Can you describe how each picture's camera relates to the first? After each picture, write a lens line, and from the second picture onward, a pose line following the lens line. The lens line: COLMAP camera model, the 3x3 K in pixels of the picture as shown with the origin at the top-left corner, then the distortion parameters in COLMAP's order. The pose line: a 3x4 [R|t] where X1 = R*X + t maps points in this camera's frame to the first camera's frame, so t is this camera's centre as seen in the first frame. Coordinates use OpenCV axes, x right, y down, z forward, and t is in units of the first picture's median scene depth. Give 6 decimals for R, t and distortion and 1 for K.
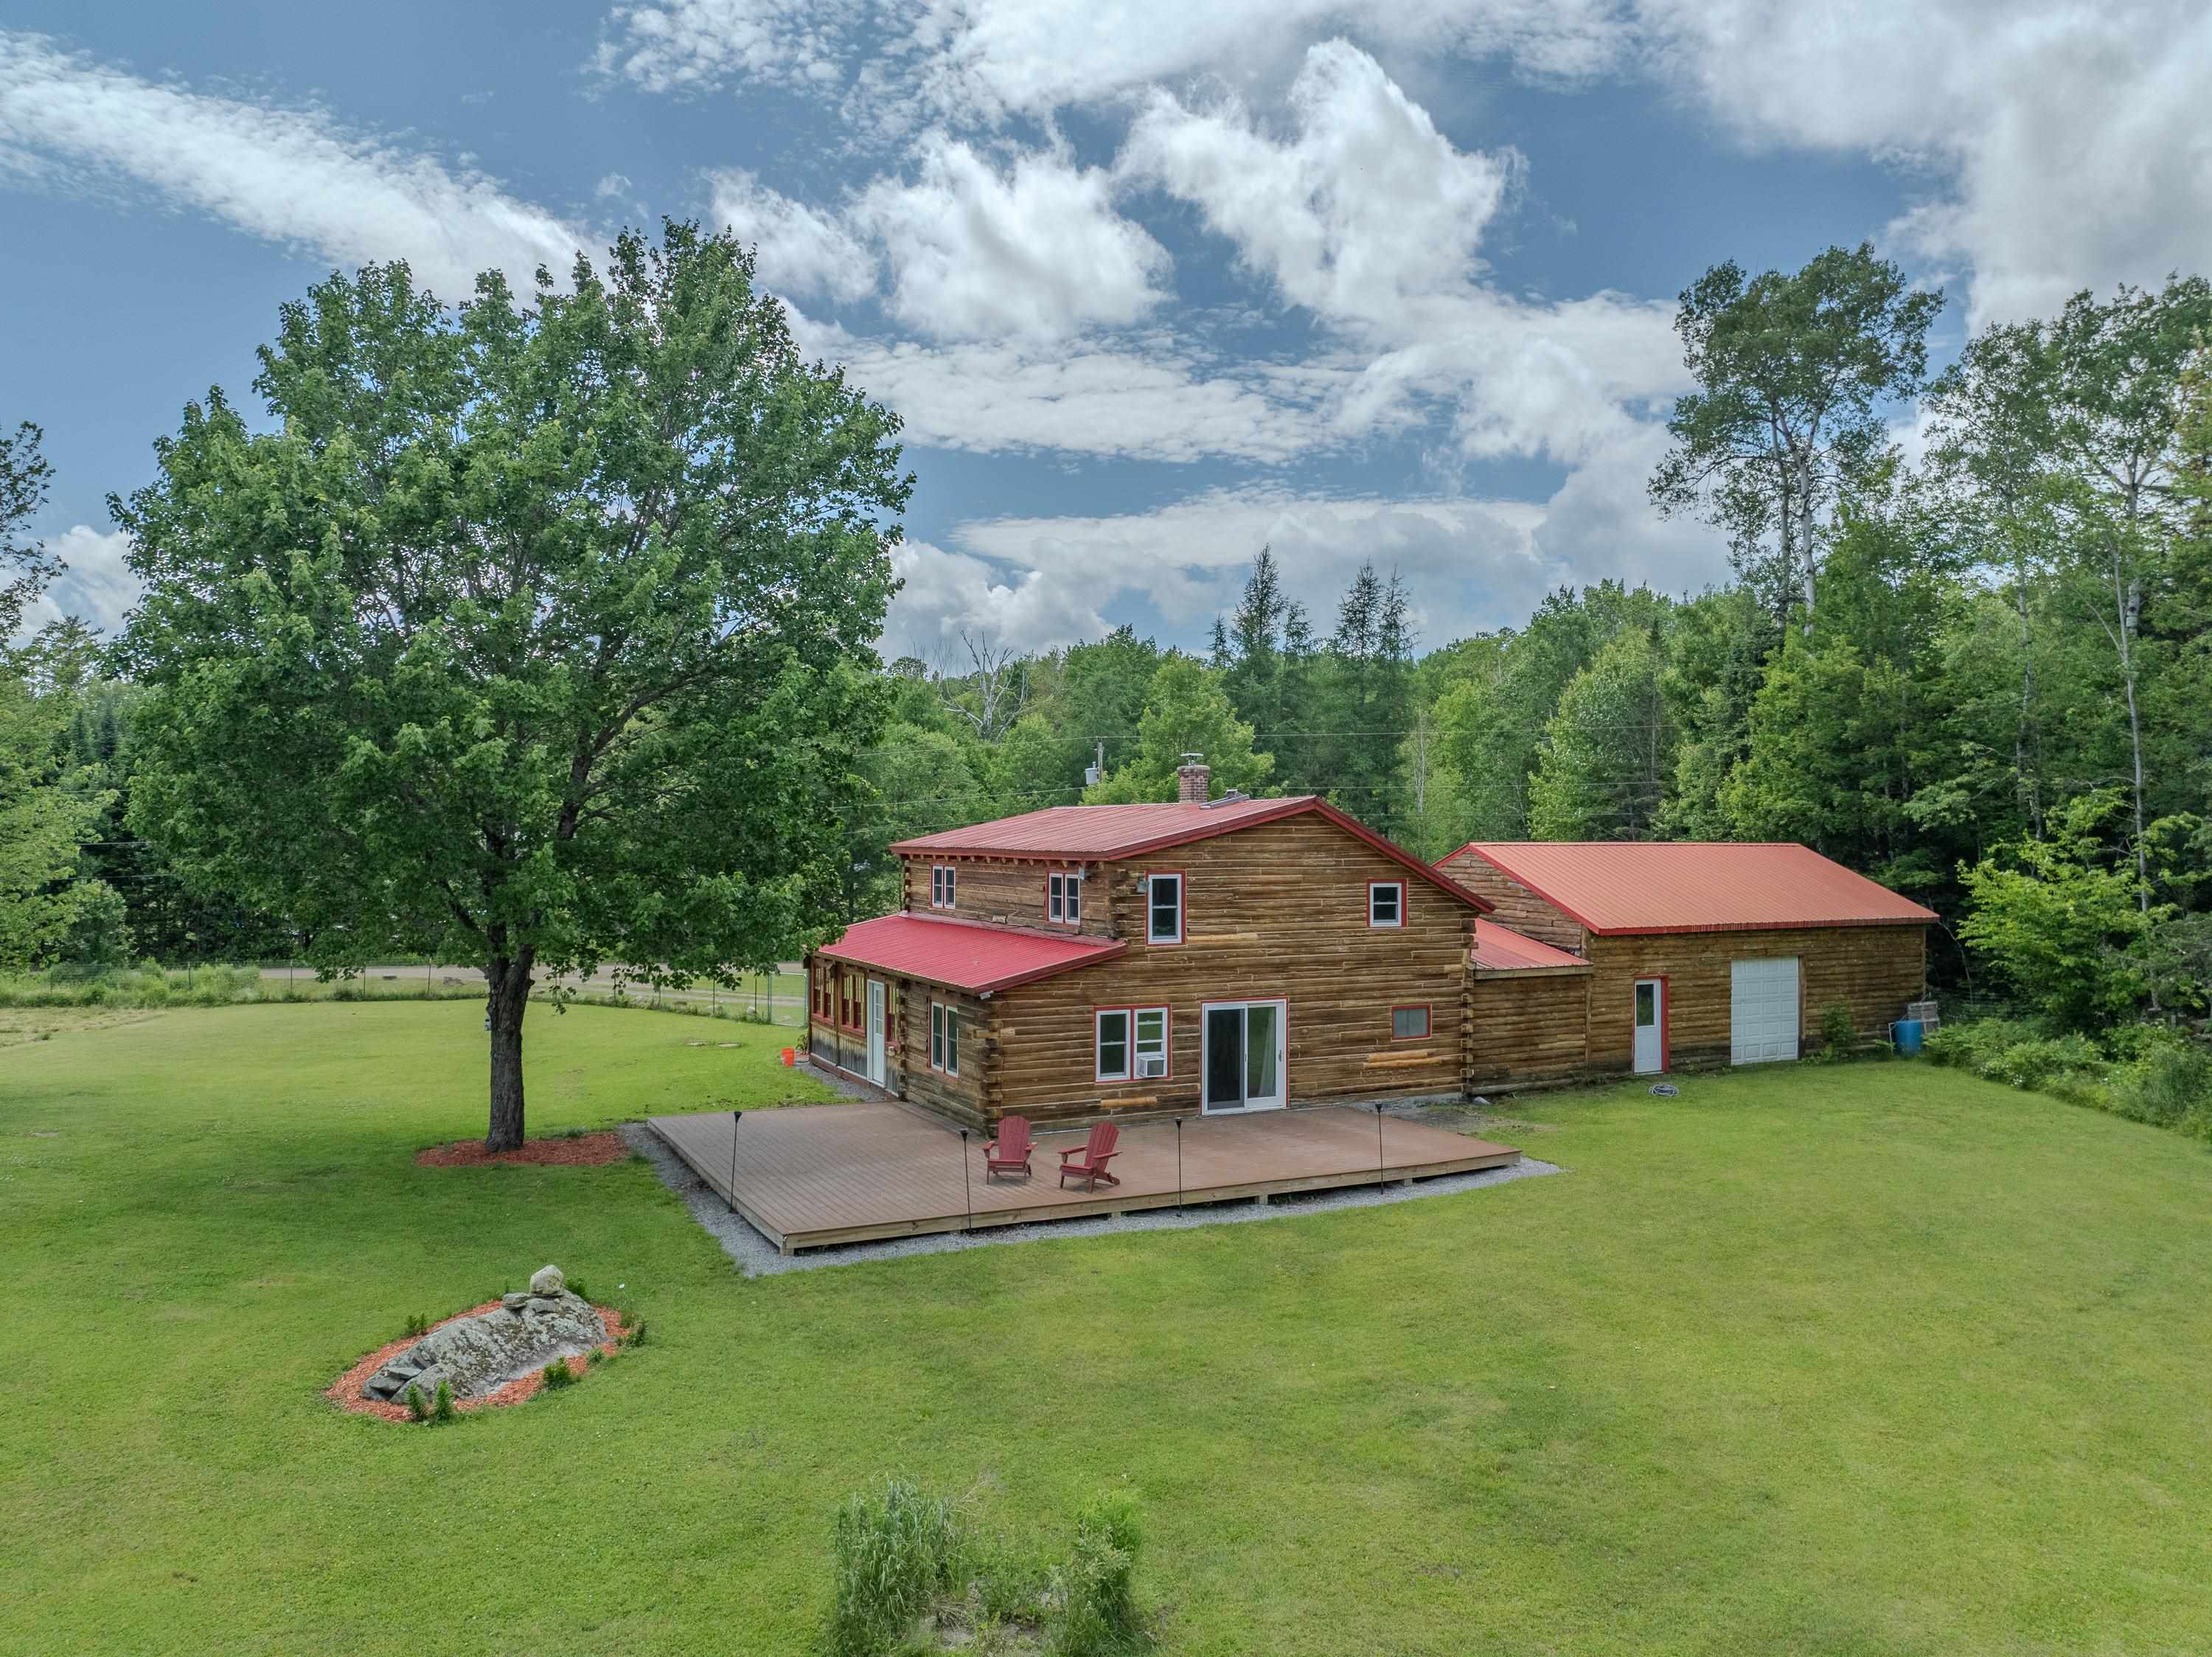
lens RADIAL K [[1551.2, 0, 1103.6], [0, 1551.2, 847.5], [0, 0, 1]] dist [-0.048381, 0.018747]
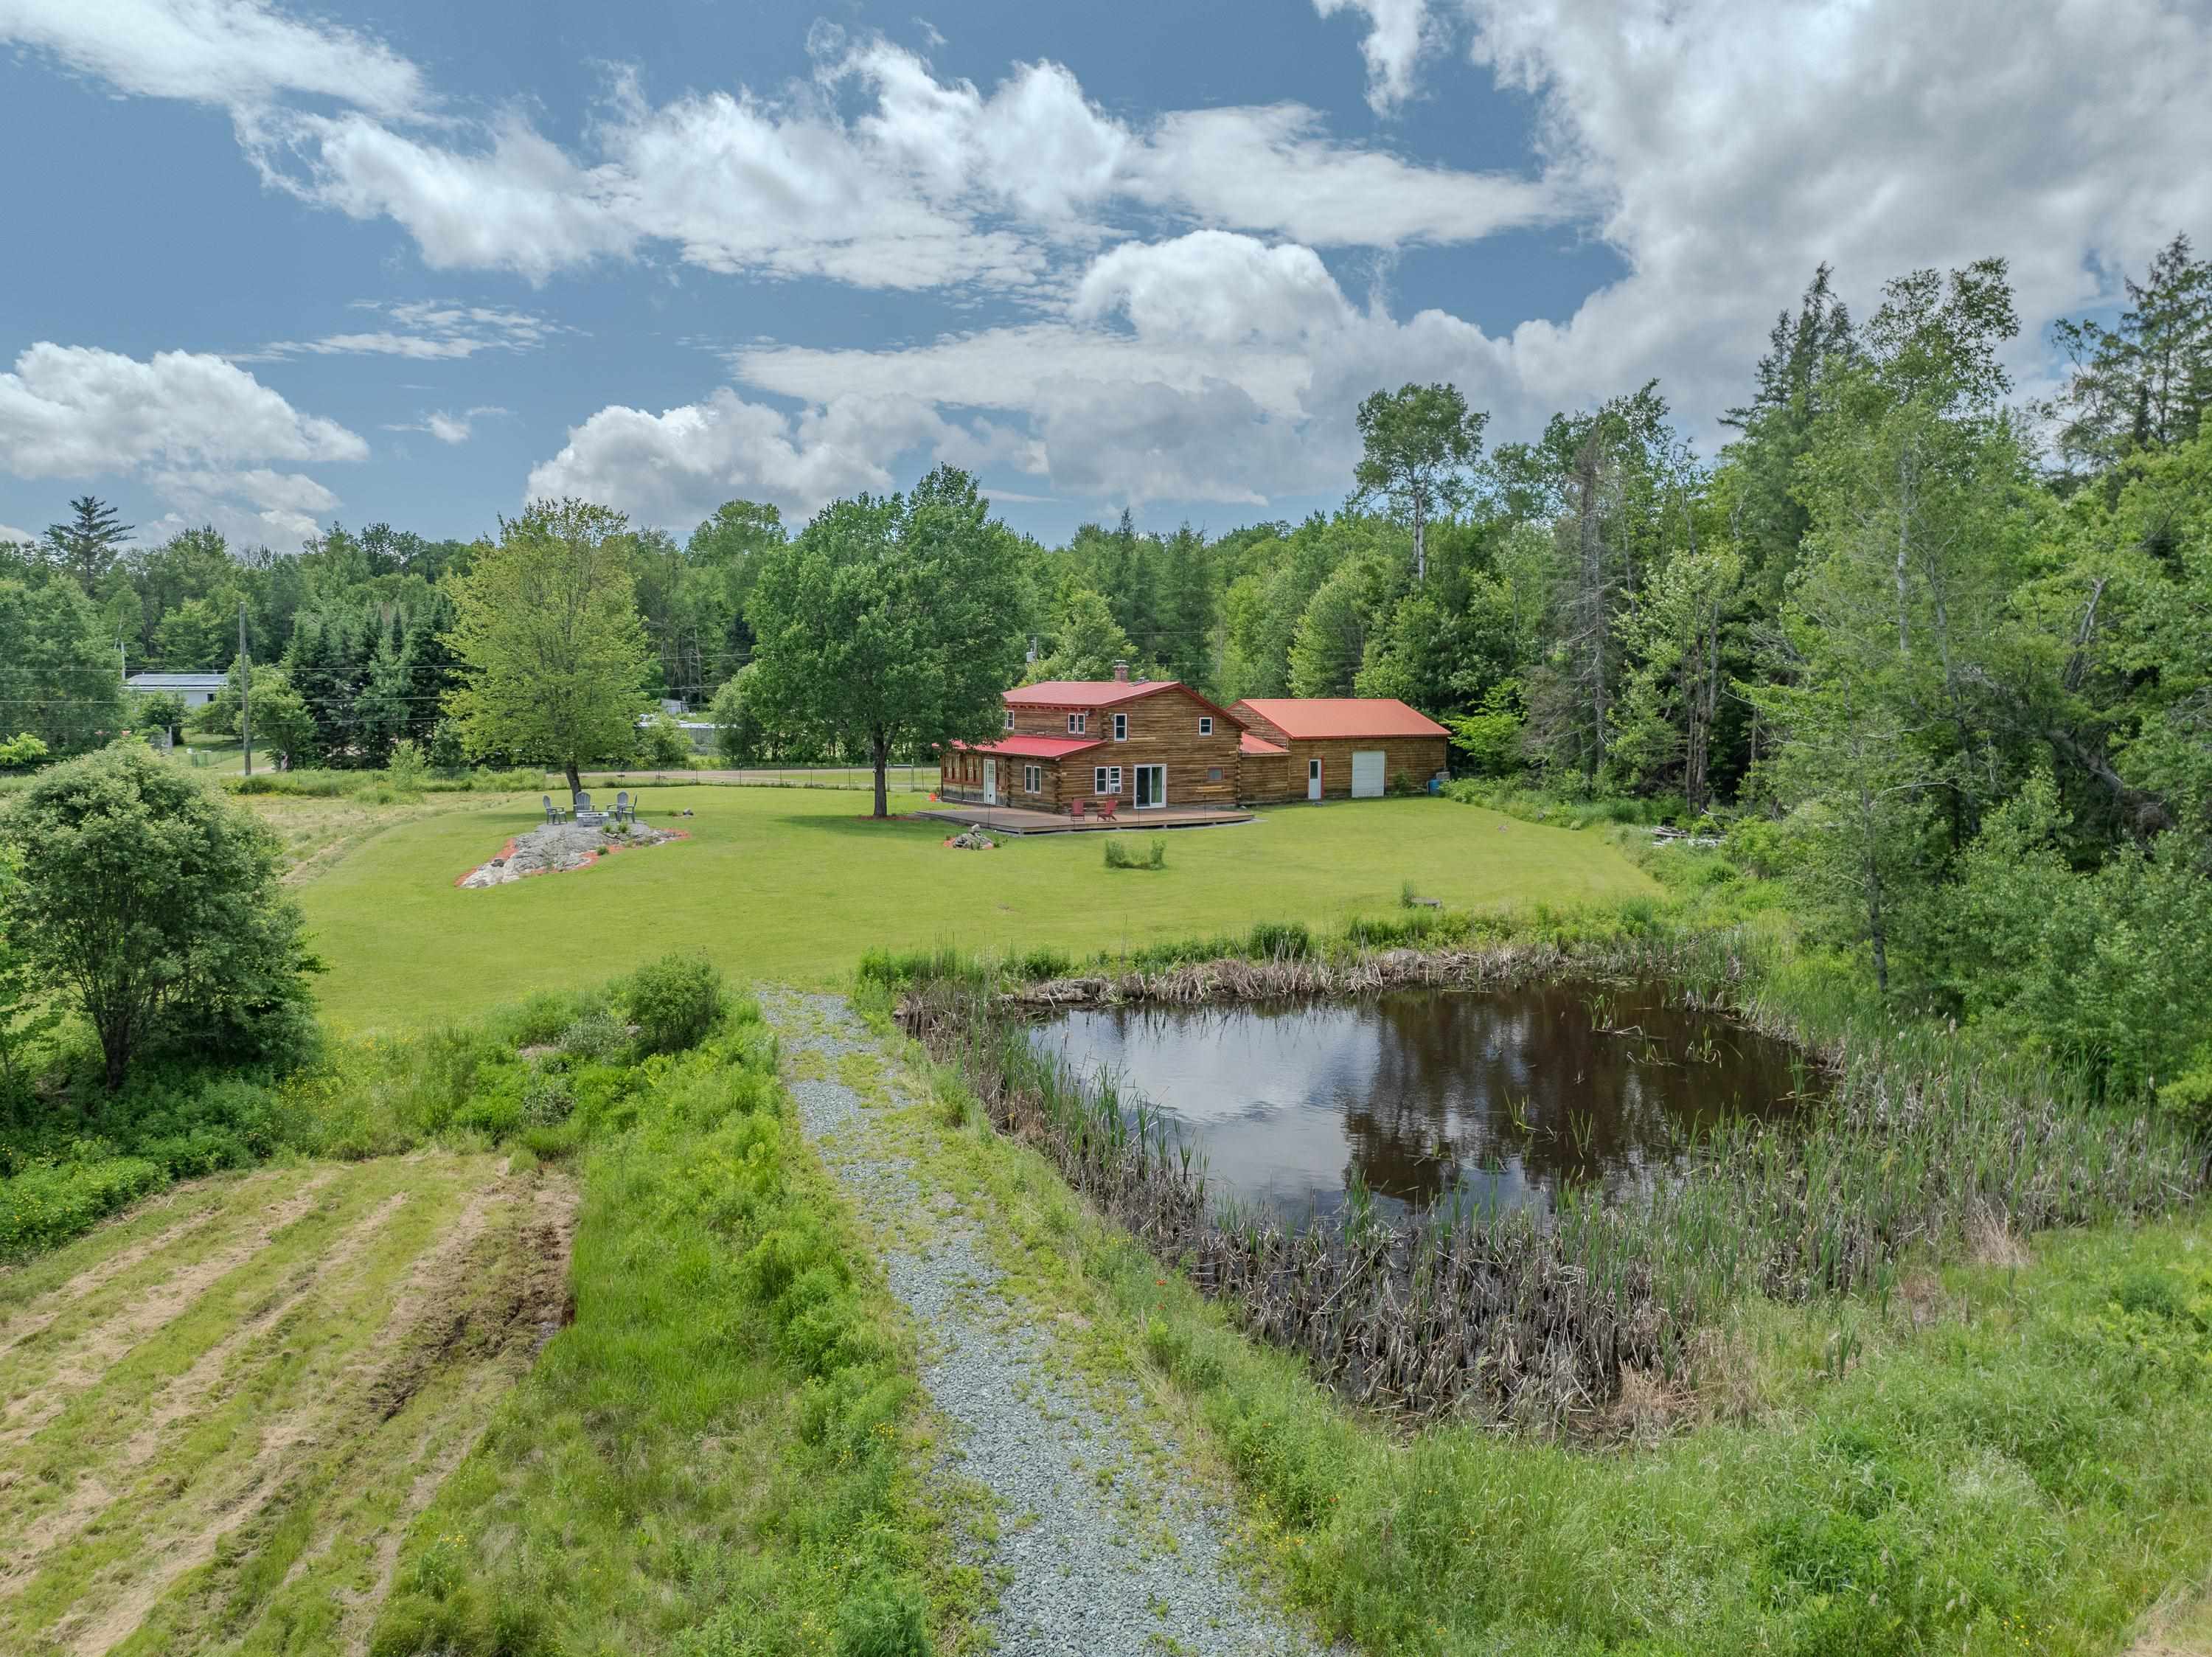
lens RADIAL K [[1551.2, 0, 1098.4], [0, 1551.2, 830.0], [0, 0, 1]] dist [-0.048381, 0.018747]
pose [[0.992116, -0.010158, 0.124914, -0.265202], [-0.001264, 0.995848, 0.091023, -0.020274], [-0.125320, -0.090463, 0.987983, -1.279674]]
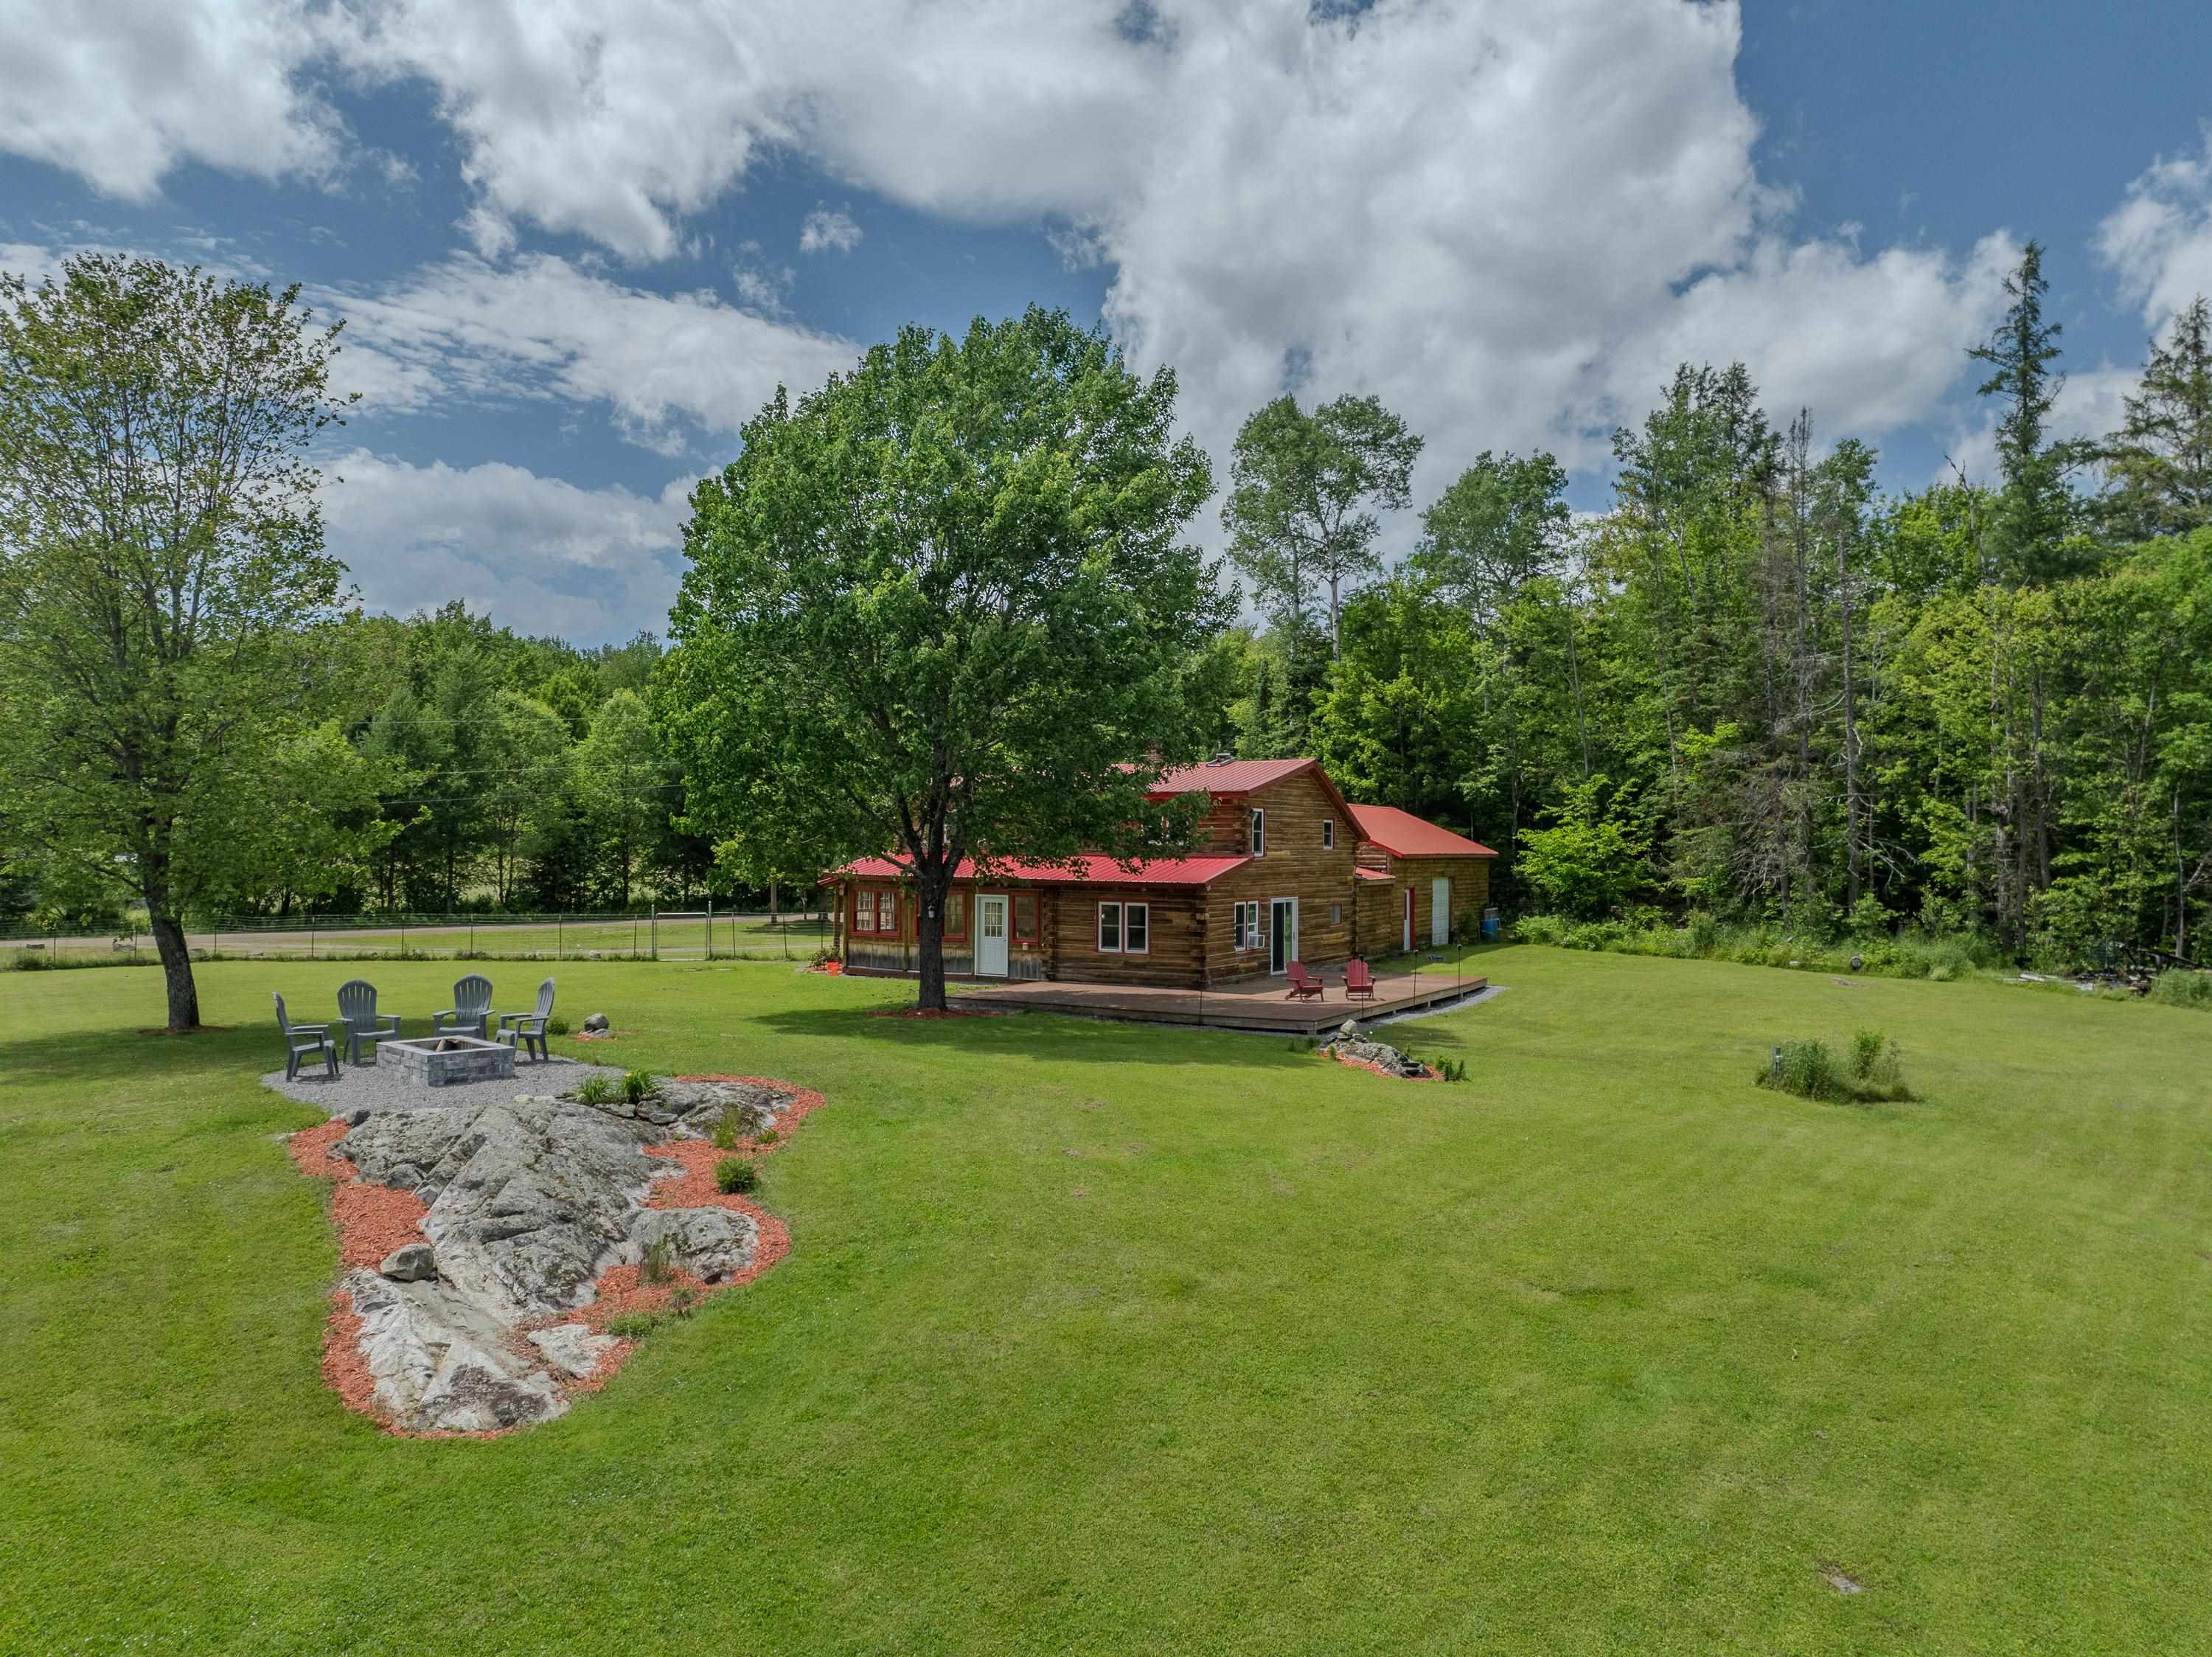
lens RADIAL K [[1551.2, 0, 1111.3], [0, 1551.2, 843.7], [0, 0, 1]] dist [-0.048381, 0.018747]
pose [[0.830396, 0.003544, 0.557162, -0.733359], [-0.002335, 0.999993, -0.002881, 0.045651], [-0.557168, 0.001091, 0.830399, -0.101185]]
